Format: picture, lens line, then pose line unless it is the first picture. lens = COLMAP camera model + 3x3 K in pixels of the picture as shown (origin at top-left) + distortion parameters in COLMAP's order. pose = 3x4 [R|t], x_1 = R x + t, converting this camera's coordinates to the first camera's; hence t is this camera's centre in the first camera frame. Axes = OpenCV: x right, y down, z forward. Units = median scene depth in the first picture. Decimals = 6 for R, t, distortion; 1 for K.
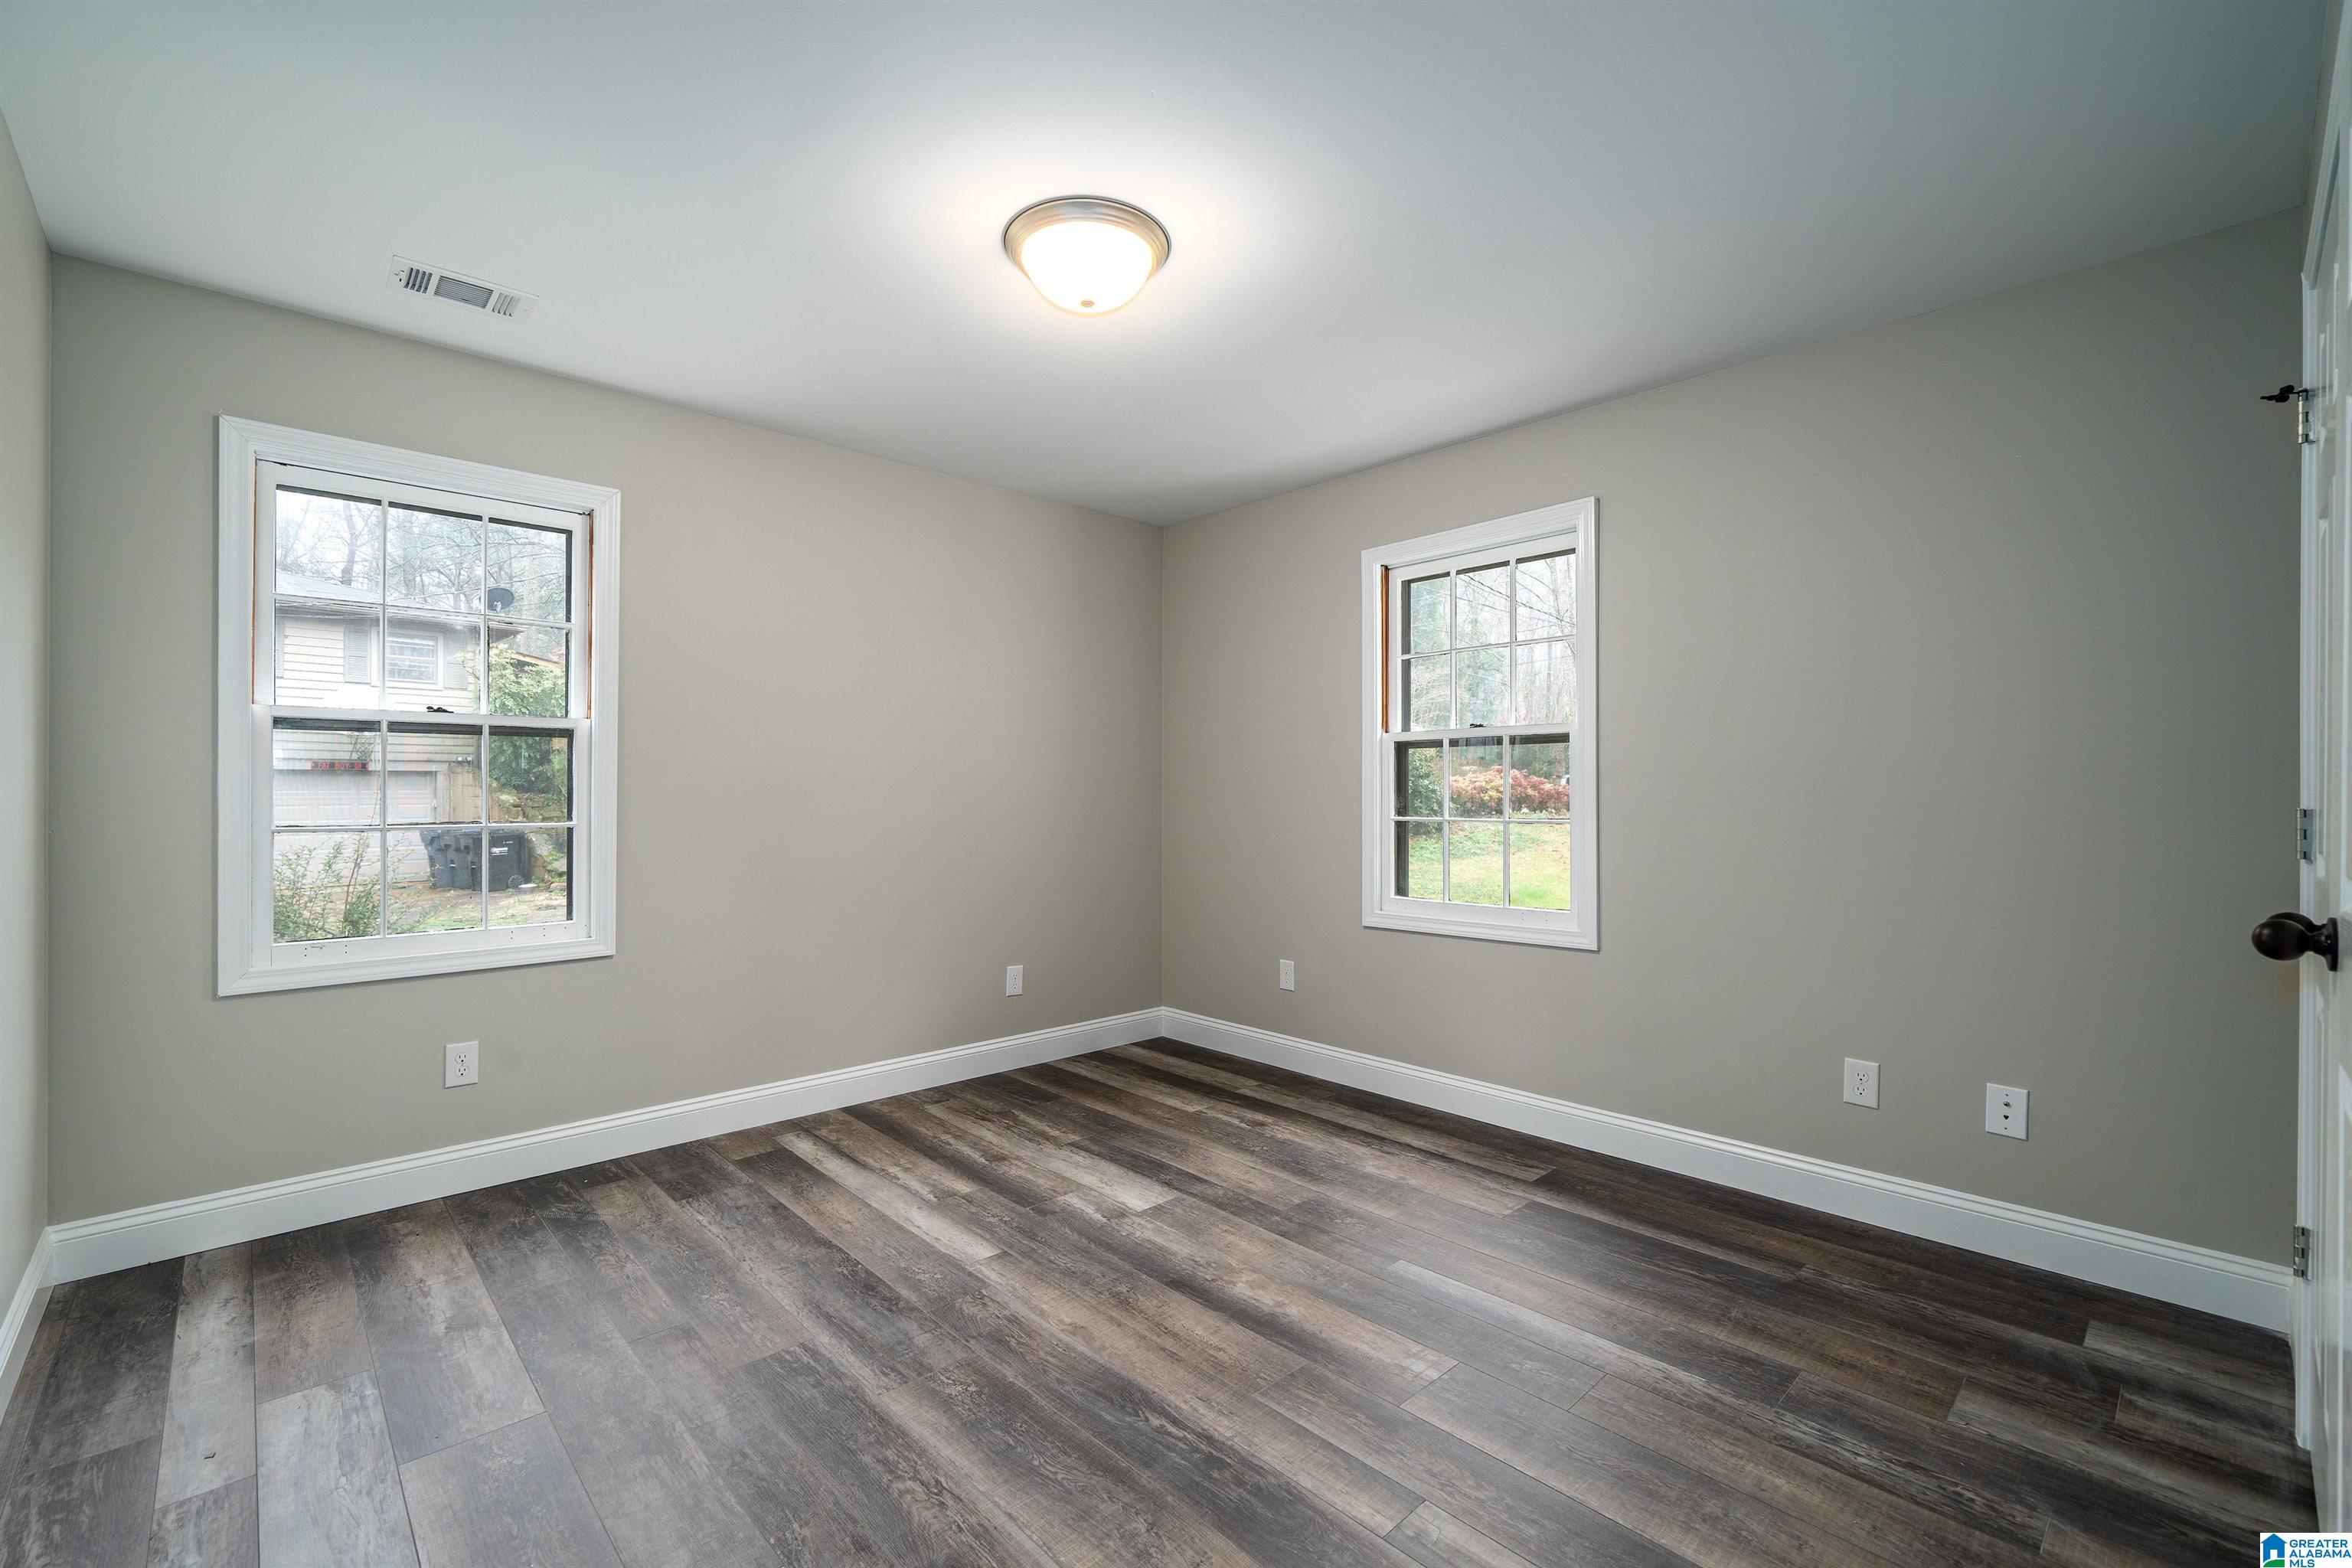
lens RADIAL K [[995.1, 0, 1176.0], [0, 995.1, 784.0], [0, 0, 1]] dist [-0.000923, -0.000336]
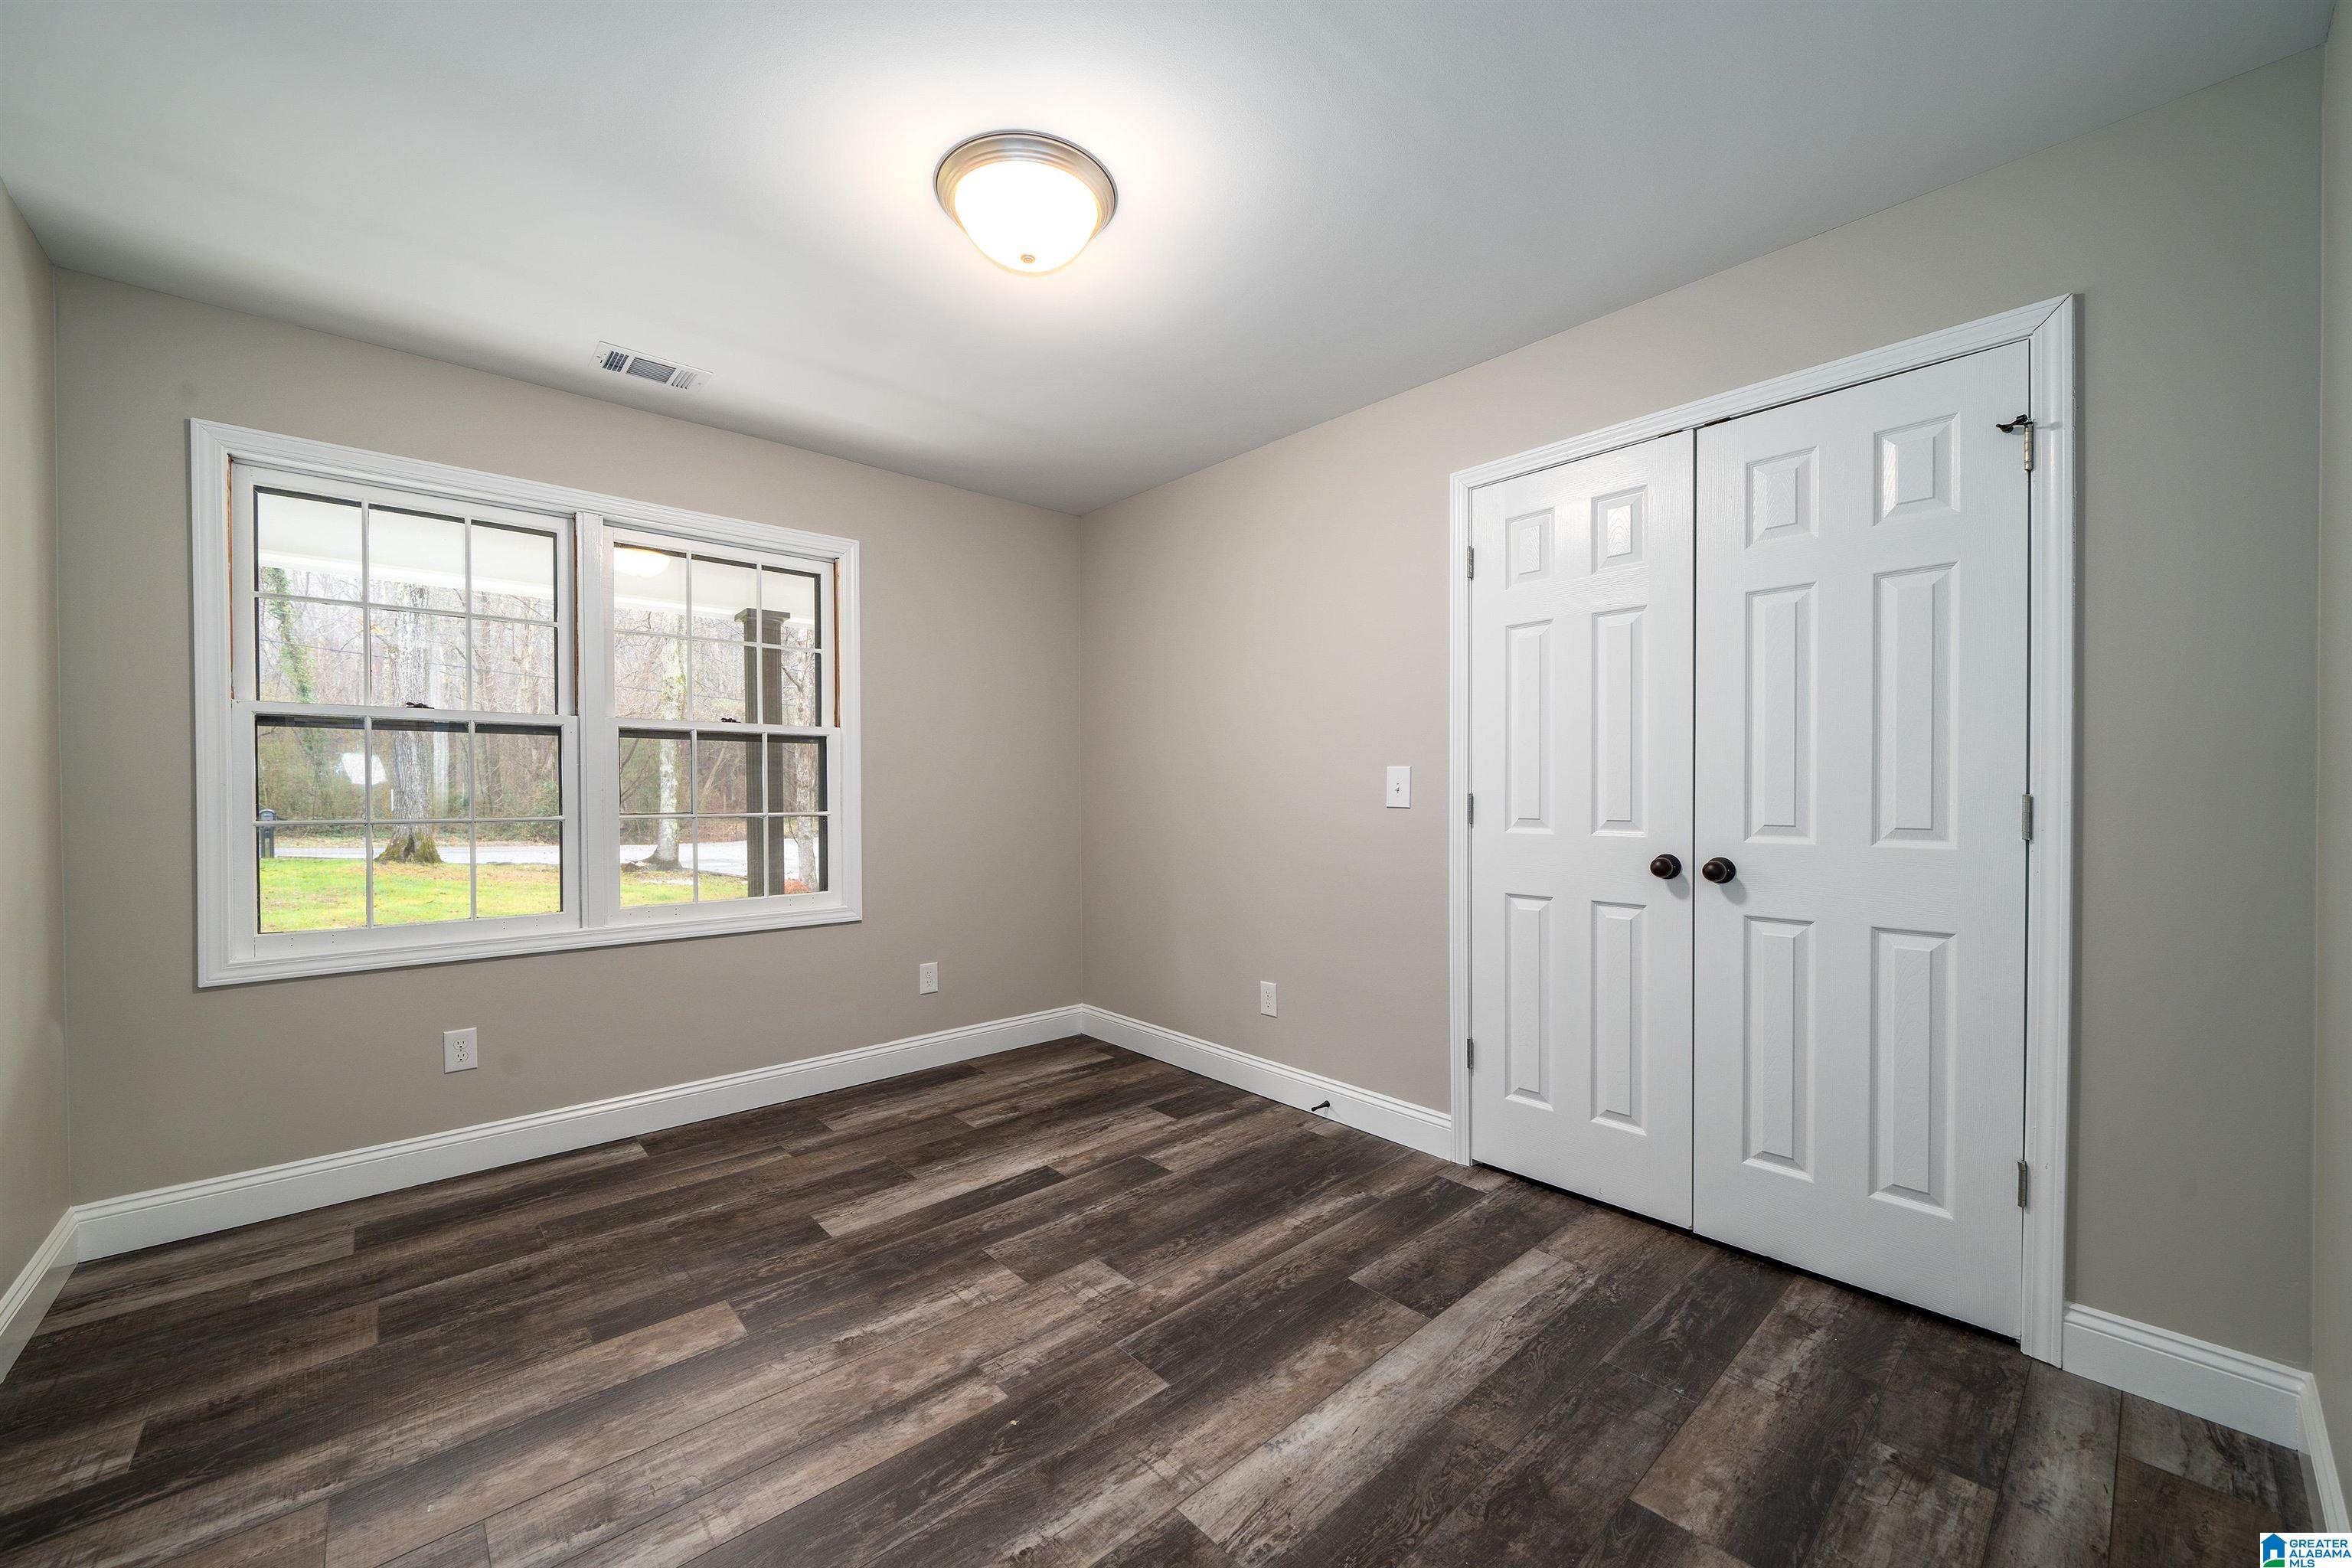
lens RADIAL K [[901.5, 0, 1176.0], [0, 901.5, 784.0], [0, 0, 1]] dist [0.022217, 0.000138]
pose [[0.995490, -0.012972, -0.093973, 0.125819], [0.014141, 0.999830, 0.011793, 0.006282], [0.093804, -0.013069, 0.995505, 0.144738]]
